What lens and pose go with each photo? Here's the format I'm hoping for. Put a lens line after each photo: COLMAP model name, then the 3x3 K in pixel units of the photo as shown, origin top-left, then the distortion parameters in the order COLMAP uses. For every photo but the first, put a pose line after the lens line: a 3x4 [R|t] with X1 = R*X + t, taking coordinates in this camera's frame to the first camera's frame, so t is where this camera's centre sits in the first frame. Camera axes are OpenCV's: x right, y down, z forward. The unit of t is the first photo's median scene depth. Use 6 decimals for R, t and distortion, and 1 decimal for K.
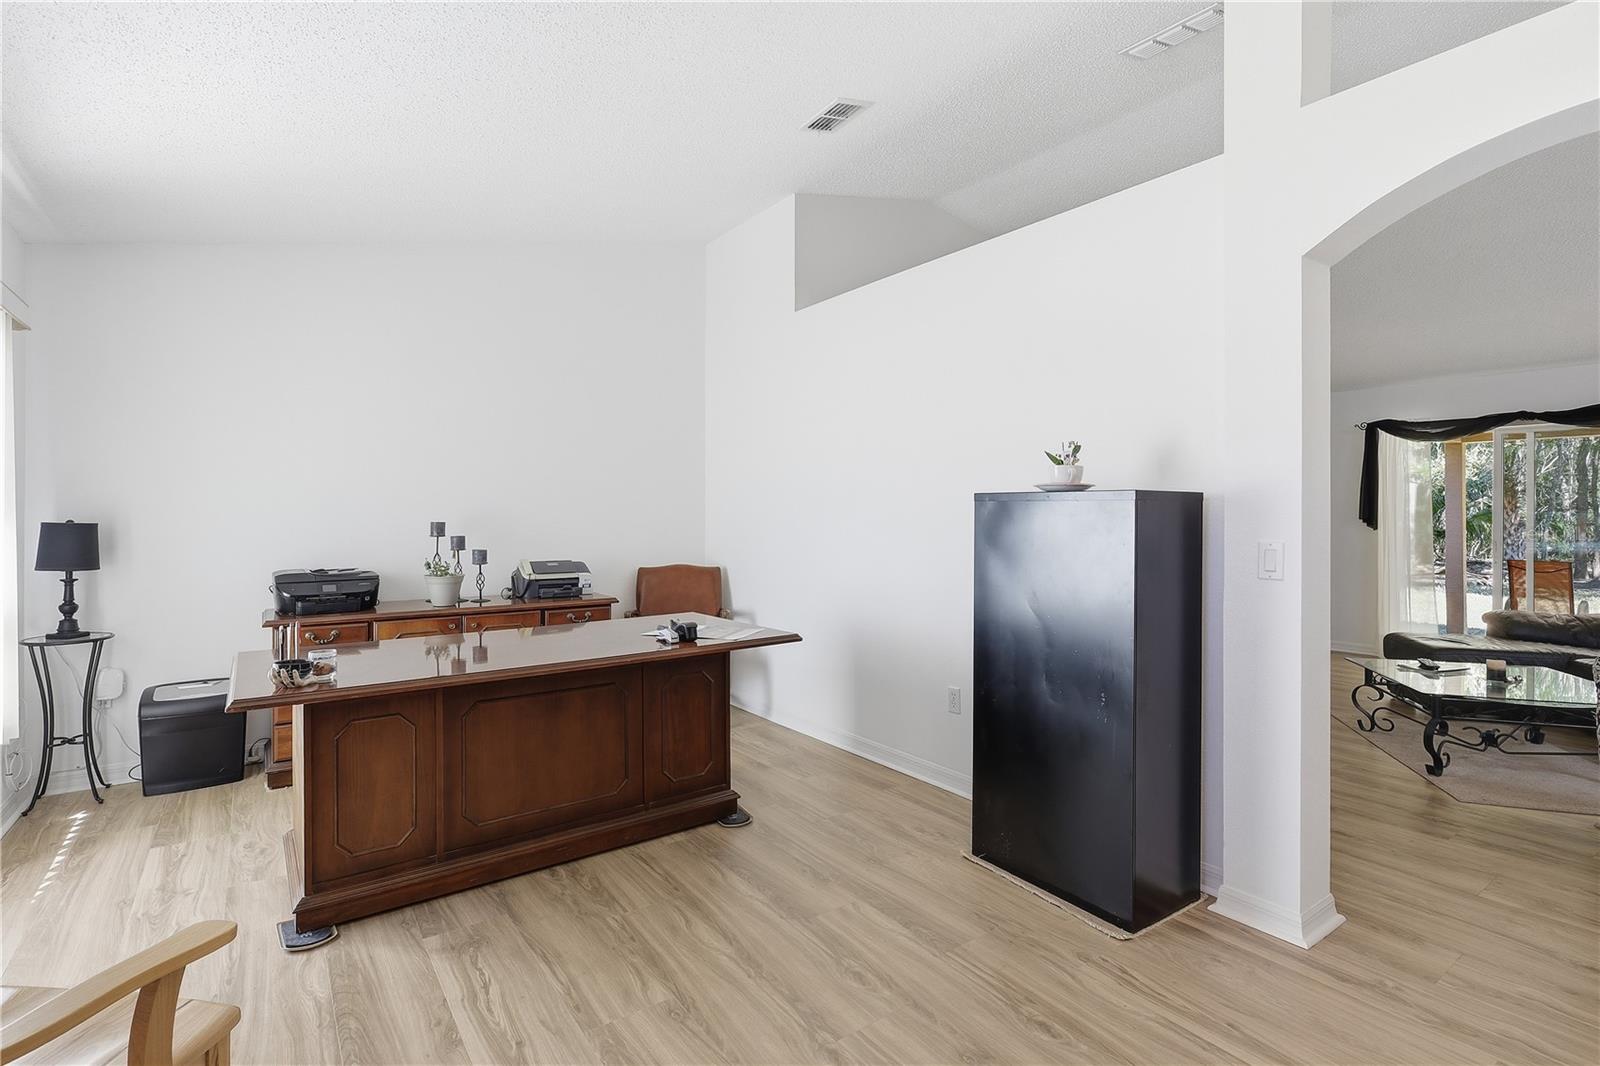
lens RADIAL K [[745.1, 0, 802.5], [0, 745.1, 524.9], [0, 0, 1]] dist [-0.001601, 0.000785]
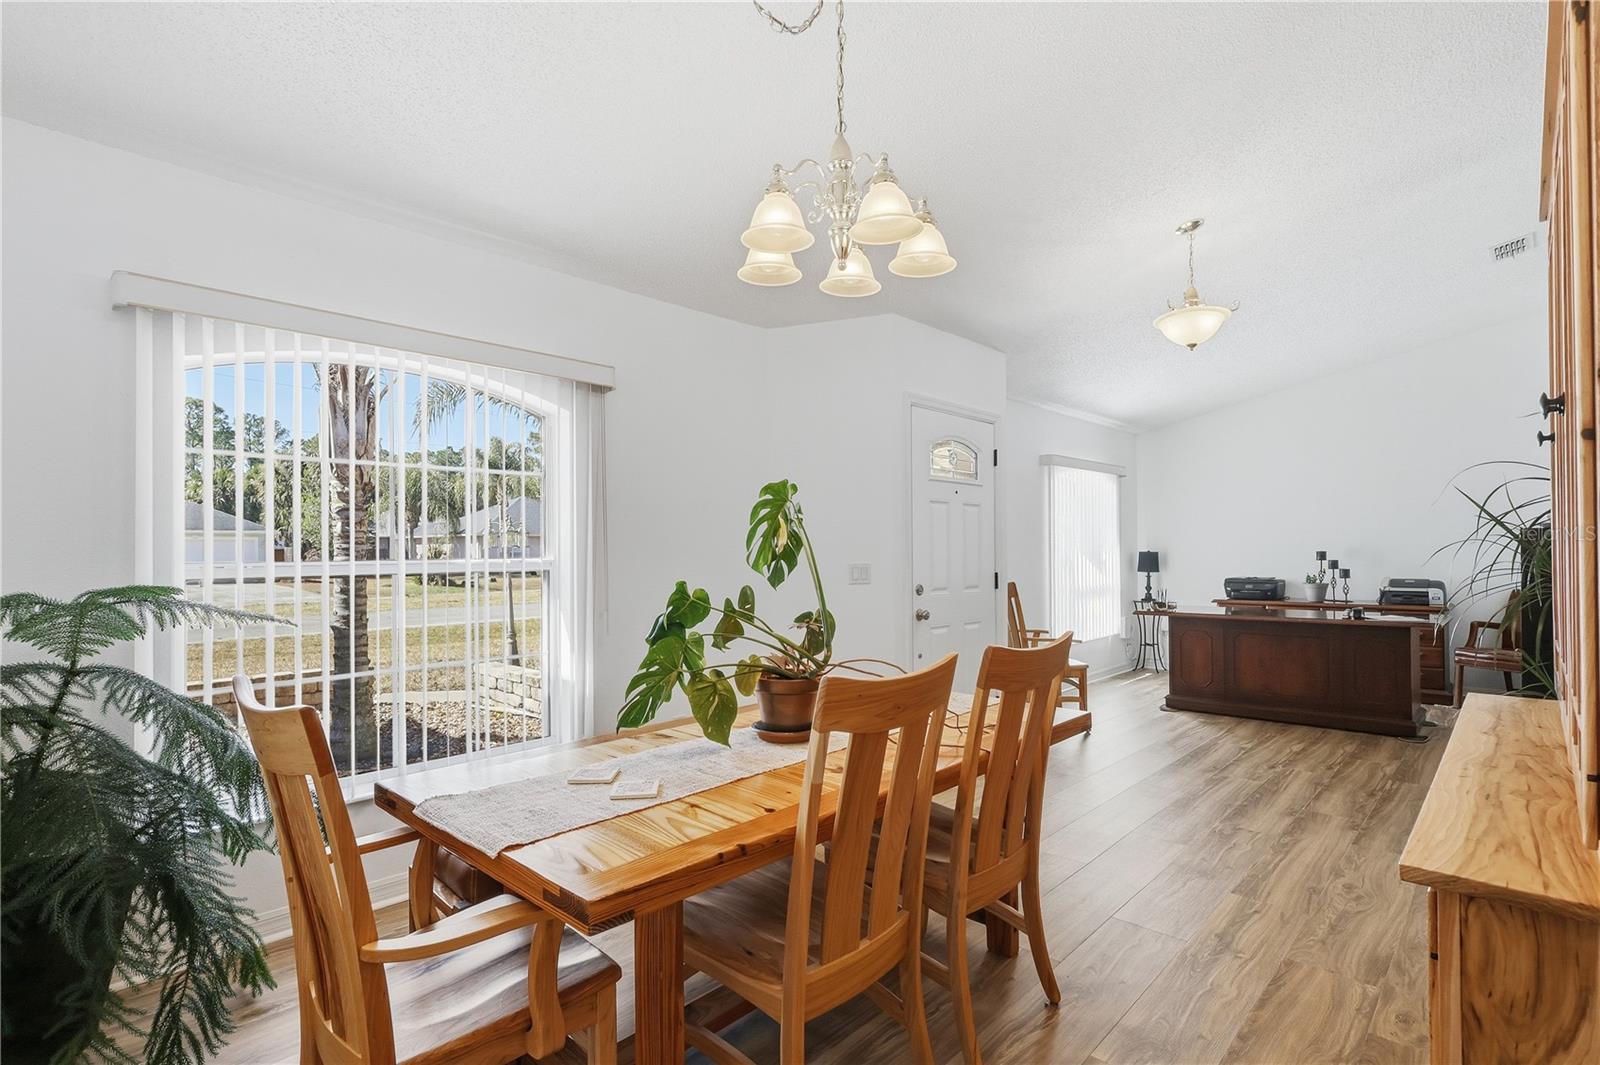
lens RADIAL K [[745.1, 0, 802.9], [0, 745.1, 548.1], [0, 0, 1]] dist [-0.001601, 0.000785]
pose [[0.183792, -0.006137, -0.982946, 1.289498], [-0.001826, 0.999977, -0.006585, 0.003606], [0.982963, 0.003005, 0.183777, -0.582237]]
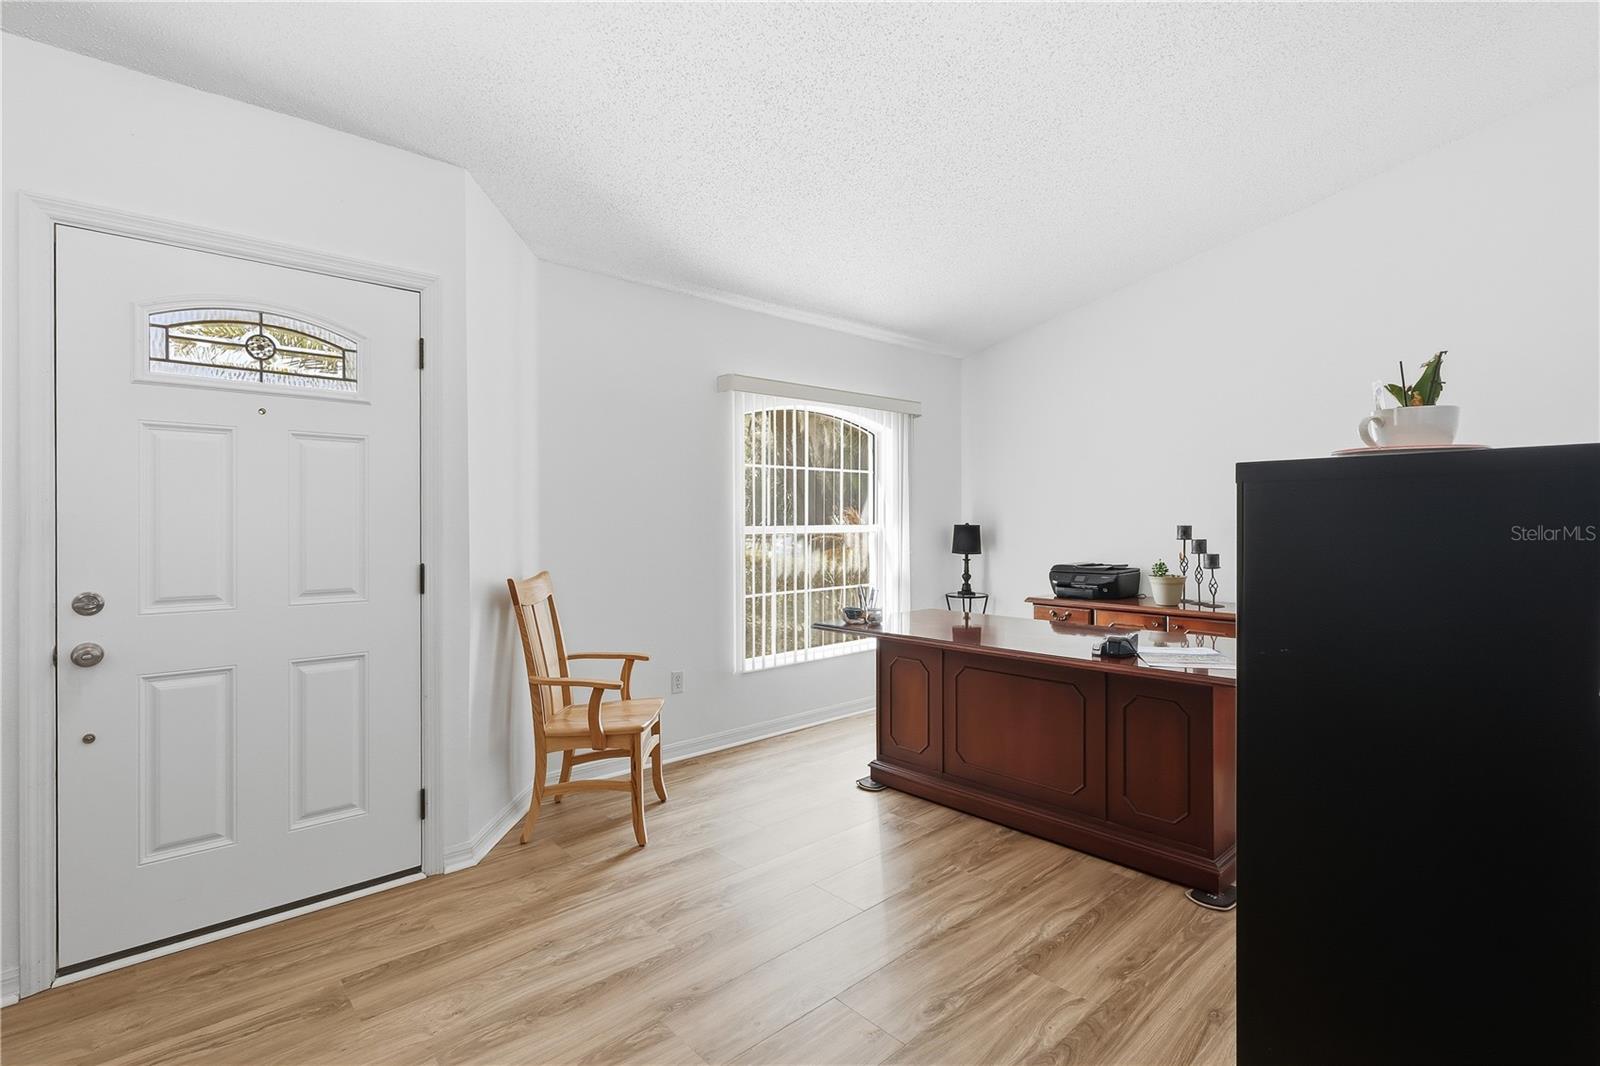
lens RADIAL K [[745.1, 0, 803.3], [0, 745.1, 517.2], [0, 0, 1]] dist [-0.001601, 0.000785]
pose [[0.123423, -0.006484, -0.992333, 0.693334], [-0.005916, 0.999956, -0.007270, -0.007126], [0.992336, 0.006768, 0.123379, 0.492151]]
